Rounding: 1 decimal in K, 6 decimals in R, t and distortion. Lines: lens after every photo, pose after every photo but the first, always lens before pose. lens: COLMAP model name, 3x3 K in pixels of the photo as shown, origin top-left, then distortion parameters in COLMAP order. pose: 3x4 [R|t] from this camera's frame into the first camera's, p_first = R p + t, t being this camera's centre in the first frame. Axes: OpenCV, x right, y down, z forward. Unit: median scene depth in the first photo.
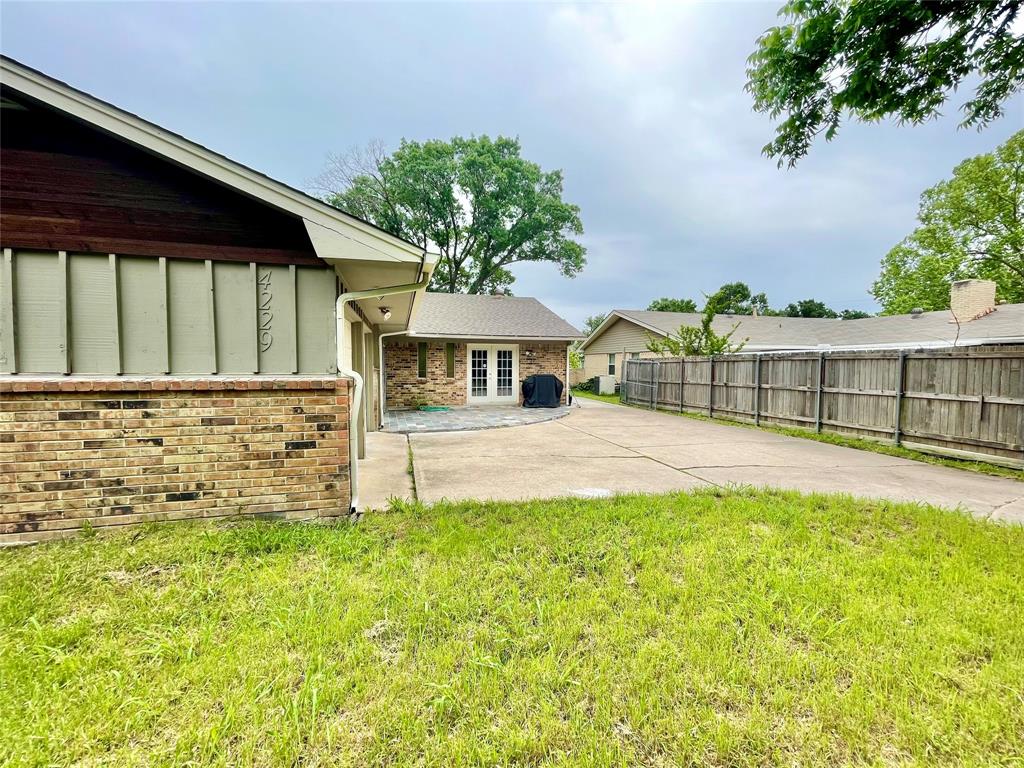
lens RADIAL K [[414.8, 0, 511.1], [0, 414.8, 385.0], [0, 0, 1]] dist [-0.001265, -0.000128]
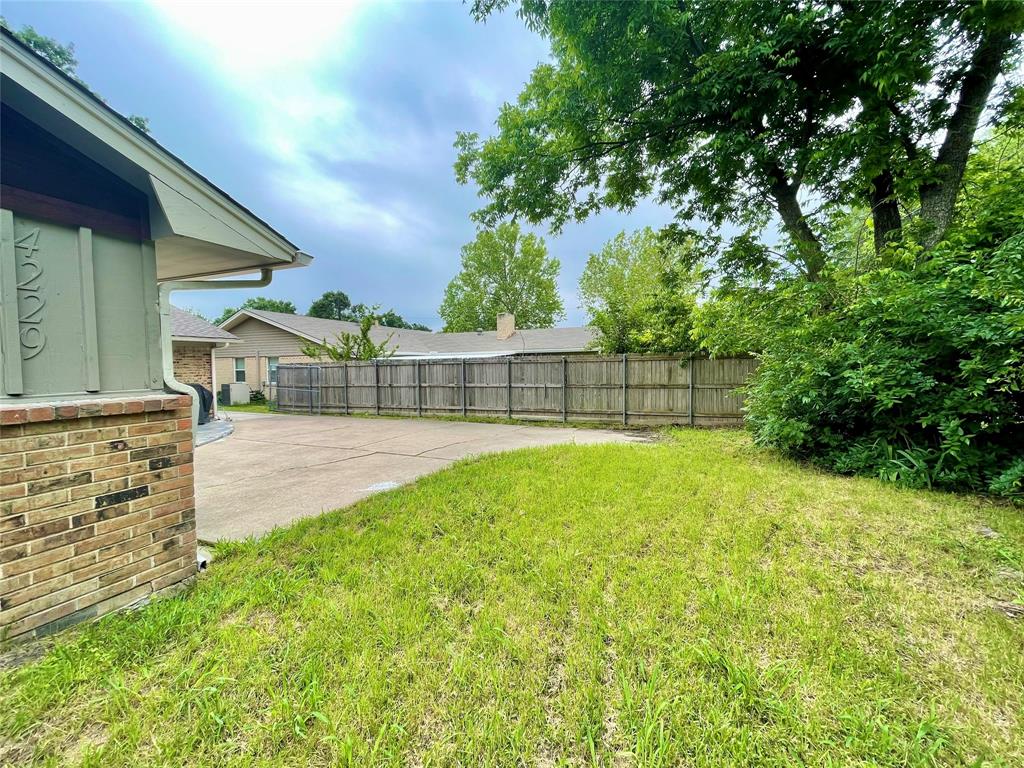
lens RADIAL K [[414.8, 0, 512.0], [0, 414.8, 385.5], [0, 0, 1]] dist [-0.001265, -0.000128]
pose [[0.601247, -0.048300, 0.797602, -0.199244], [0.054334, 0.998332, 0.019498, -0.004695], [-0.797214, 0.031614, 0.602868, 0.022214]]
